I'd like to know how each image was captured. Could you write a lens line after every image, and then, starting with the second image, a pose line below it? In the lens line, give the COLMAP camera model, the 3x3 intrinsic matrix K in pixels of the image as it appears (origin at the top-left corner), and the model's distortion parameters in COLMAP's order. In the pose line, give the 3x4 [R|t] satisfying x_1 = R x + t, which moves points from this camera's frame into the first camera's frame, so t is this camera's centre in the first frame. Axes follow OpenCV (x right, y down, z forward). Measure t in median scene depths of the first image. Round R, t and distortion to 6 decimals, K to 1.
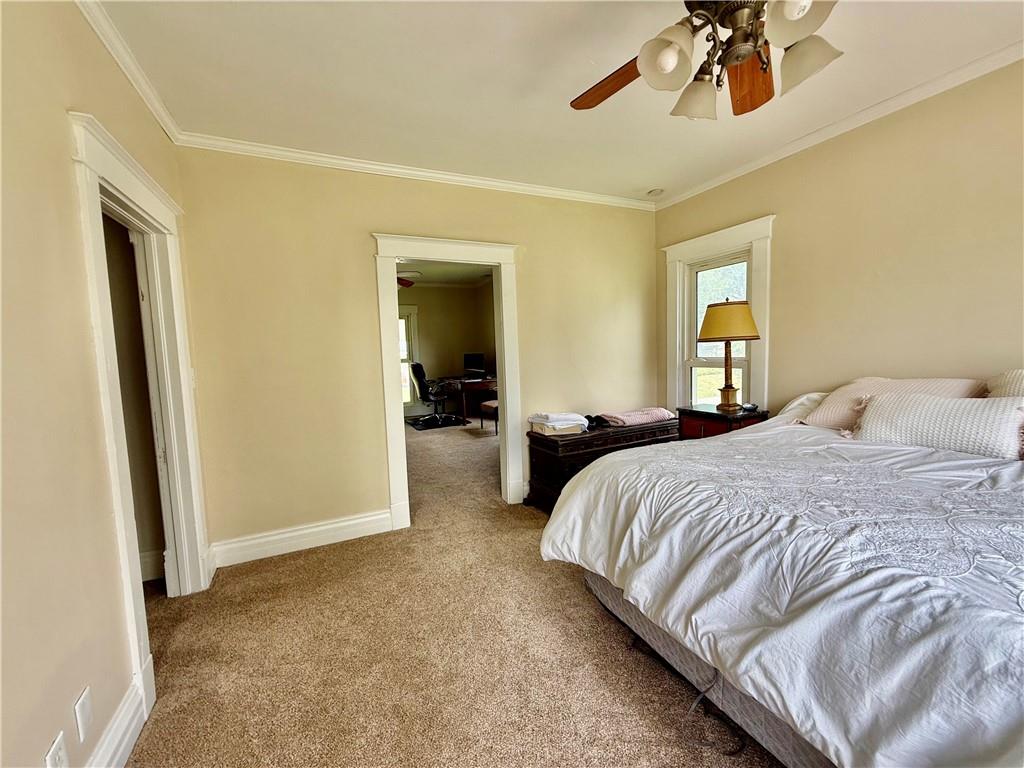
lens RADIAL K [[404.9, 0, 508.2], [0, 404.9, 384.5], [0, 0, 1]] dist [-0.003026, -0.000053]
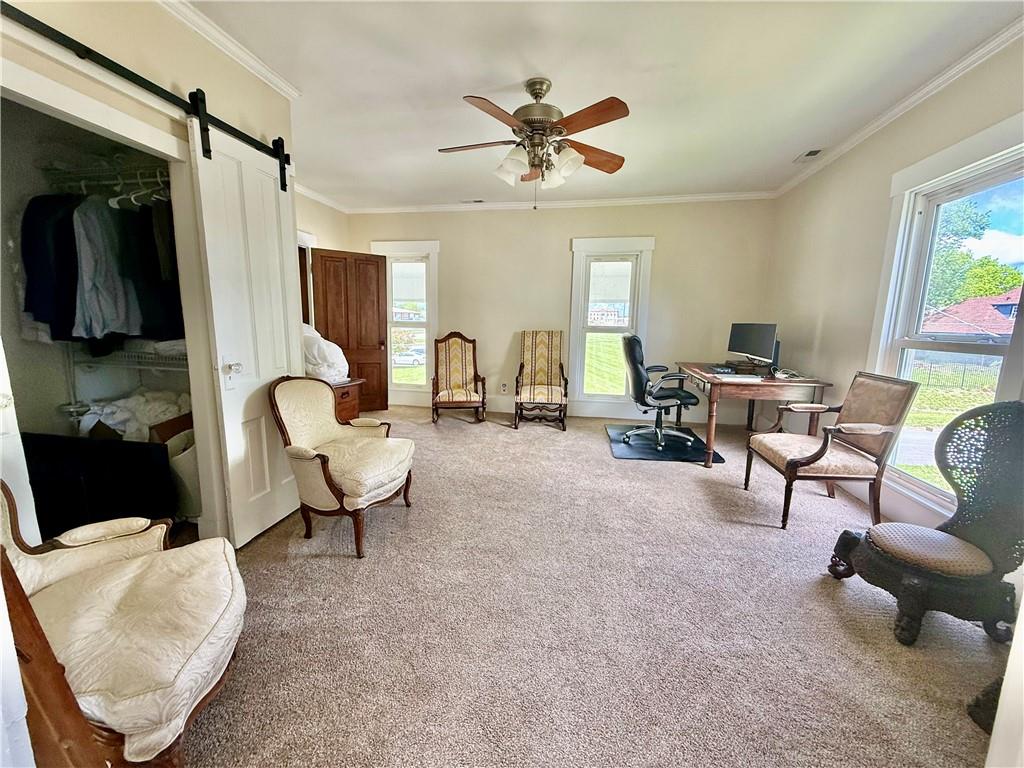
lens RADIAL K [[404.9, 0, 512.6], [0, 404.9, 382.0], [0, 0, 1]] dist [-0.003026, -0.000053]
pose [[0.820623, 0.129973, -0.556494, -0.041223], [-0.089665, 0.991016, 0.099237, -0.028700], [0.564392, -0.031538, 0.824904, 0.442690]]
